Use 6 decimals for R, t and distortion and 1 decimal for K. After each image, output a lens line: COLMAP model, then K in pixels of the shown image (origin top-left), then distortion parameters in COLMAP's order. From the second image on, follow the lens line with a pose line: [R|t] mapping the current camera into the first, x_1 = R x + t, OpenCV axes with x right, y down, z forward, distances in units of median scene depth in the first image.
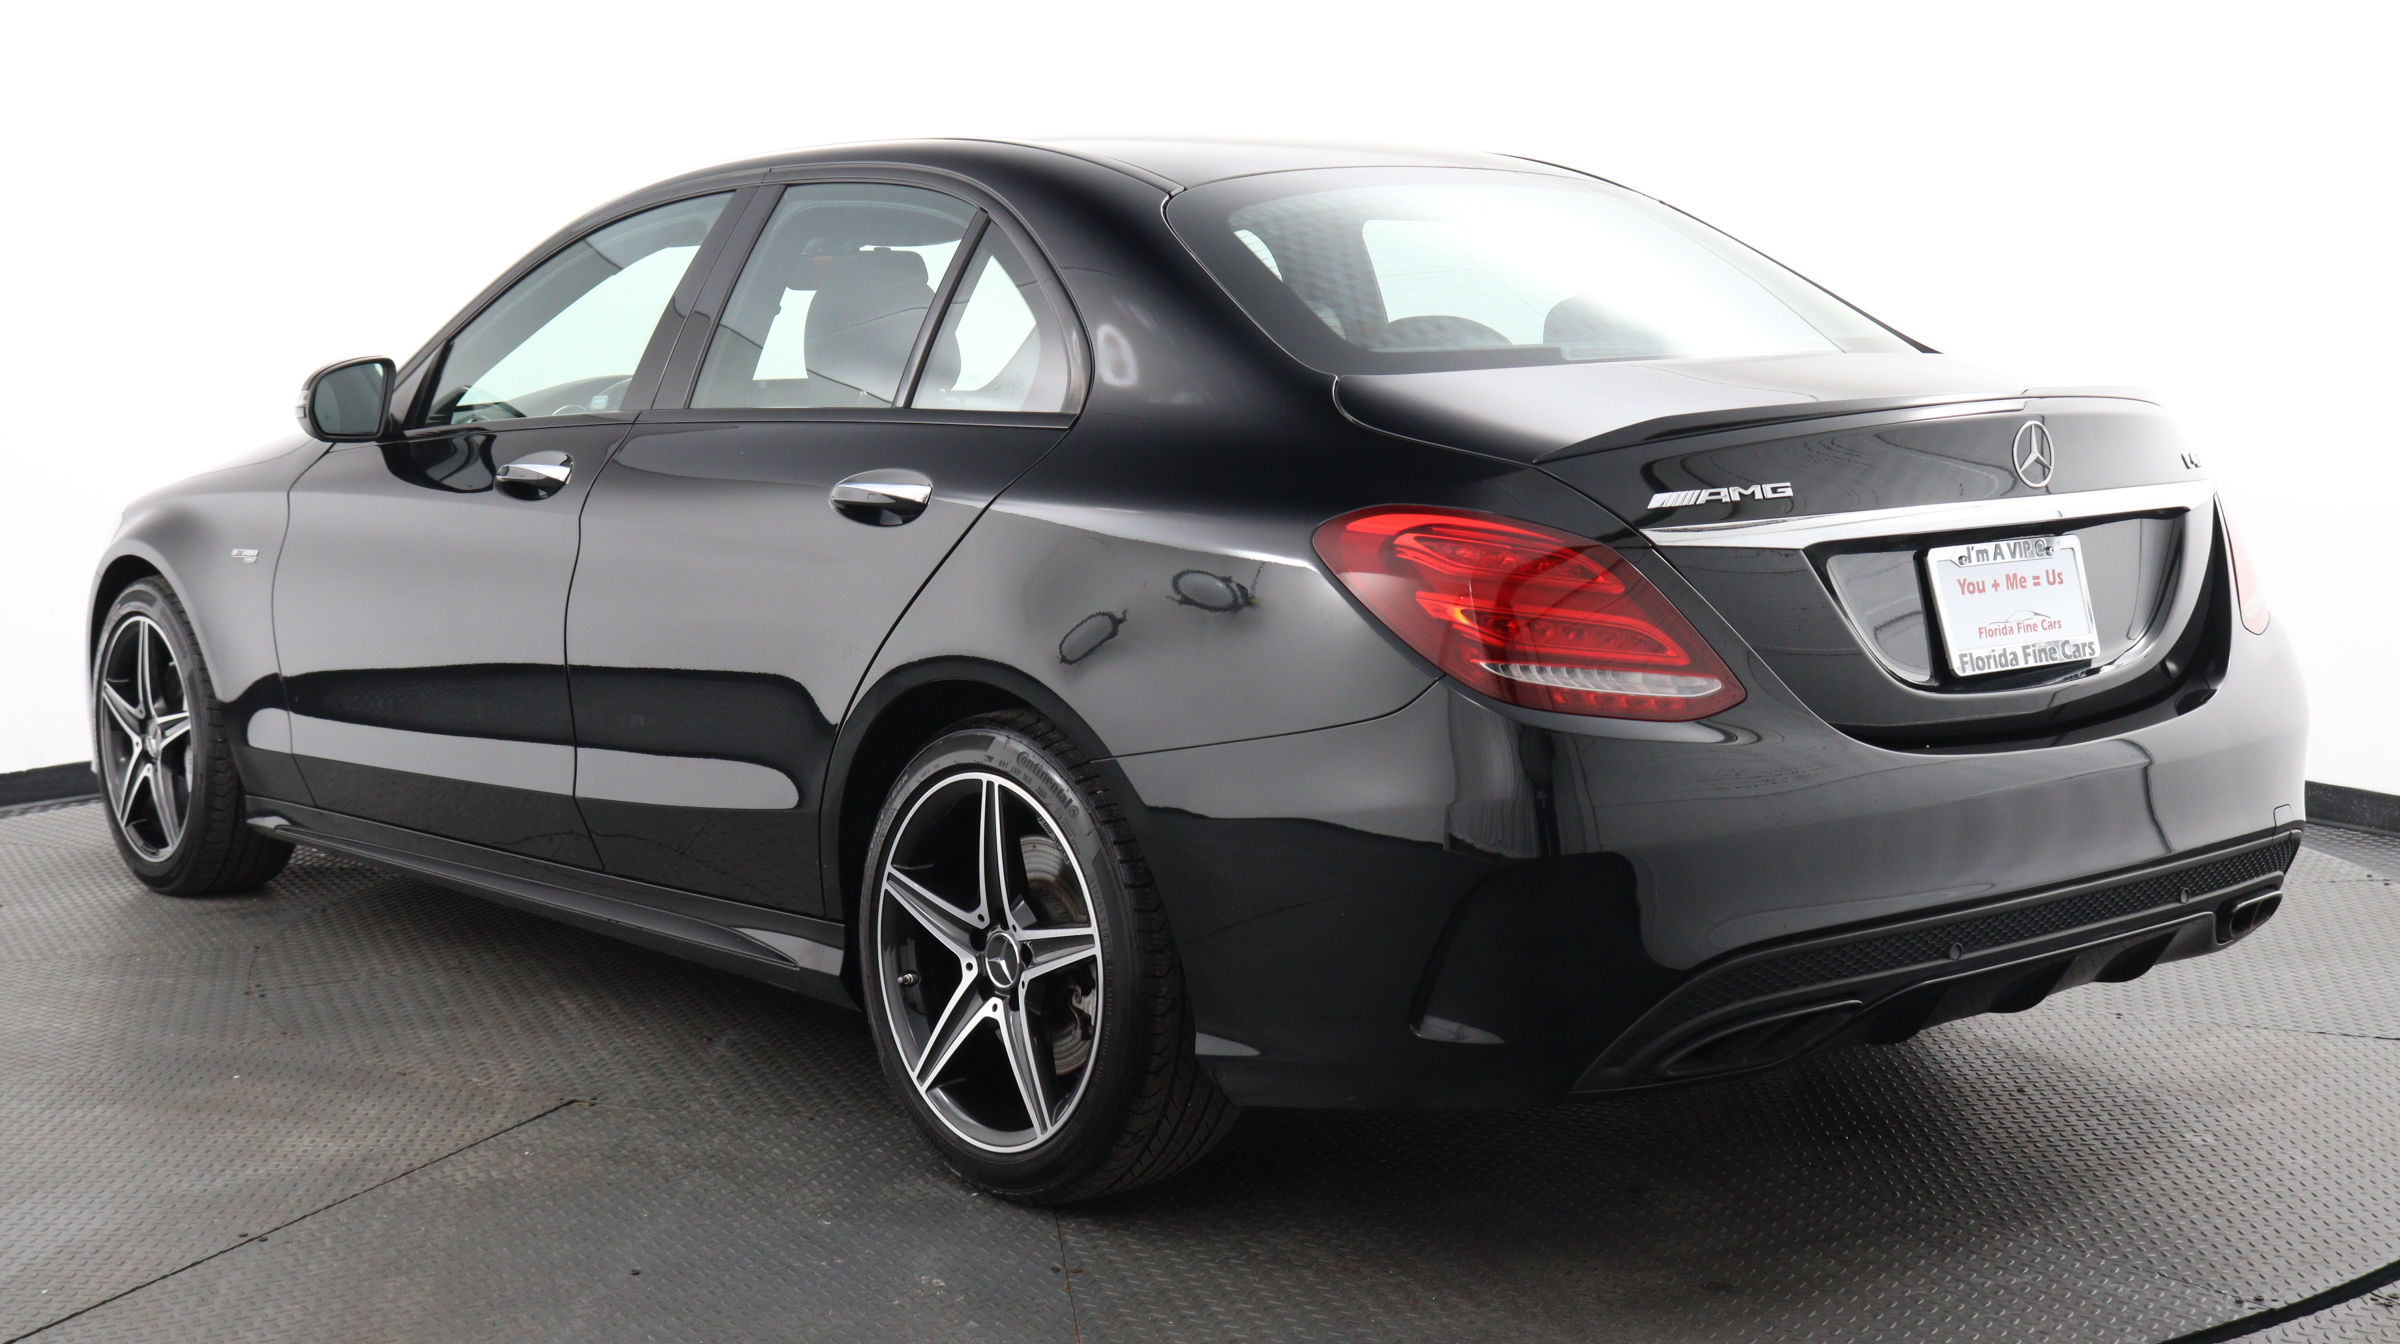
lens RADIAL K [[3392.6, 0, 1199.2], [0, 3392.6, 669.7], [0, 0, 1]] dist [0.022946, 0.000000]
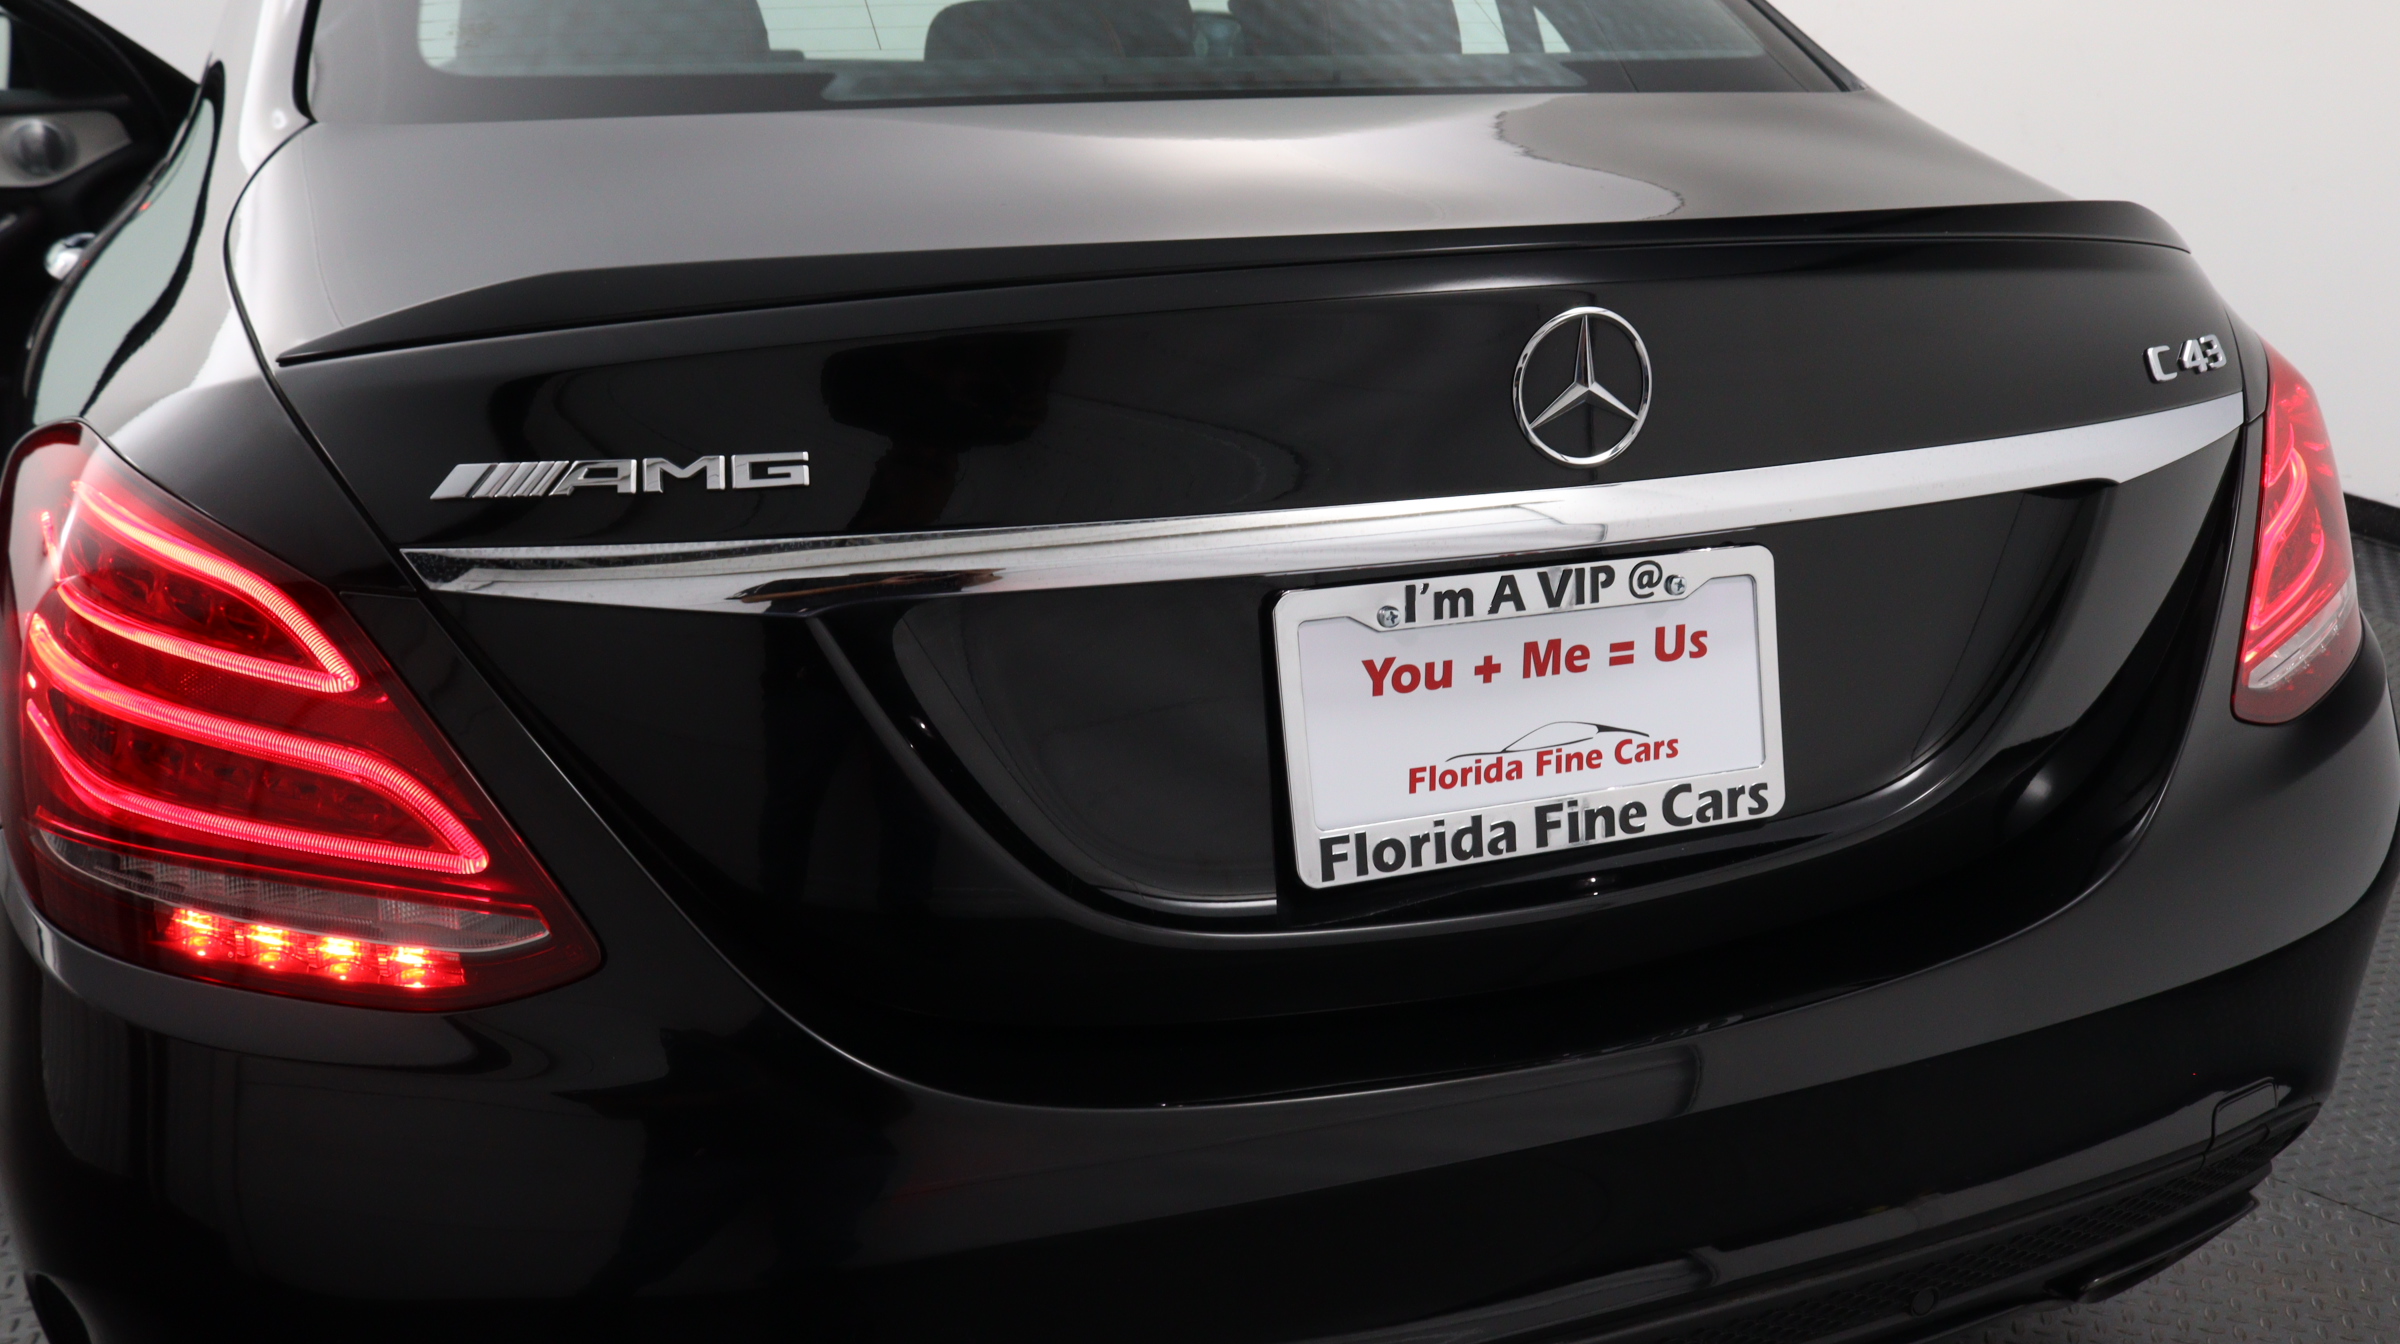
lens RADIAL K [[2221.6, 0, 1200.3], [0, 2221.6, 677.3], [0, 0, 1]] dist [-0.017168, 0.000000]
pose [[0.940586, 0.124831, -0.315777, 0.294227], [-0.058412, 0.975592, 0.211678, -0.084544], [0.334494, -0.180656, 0.924920, 0.722004]]
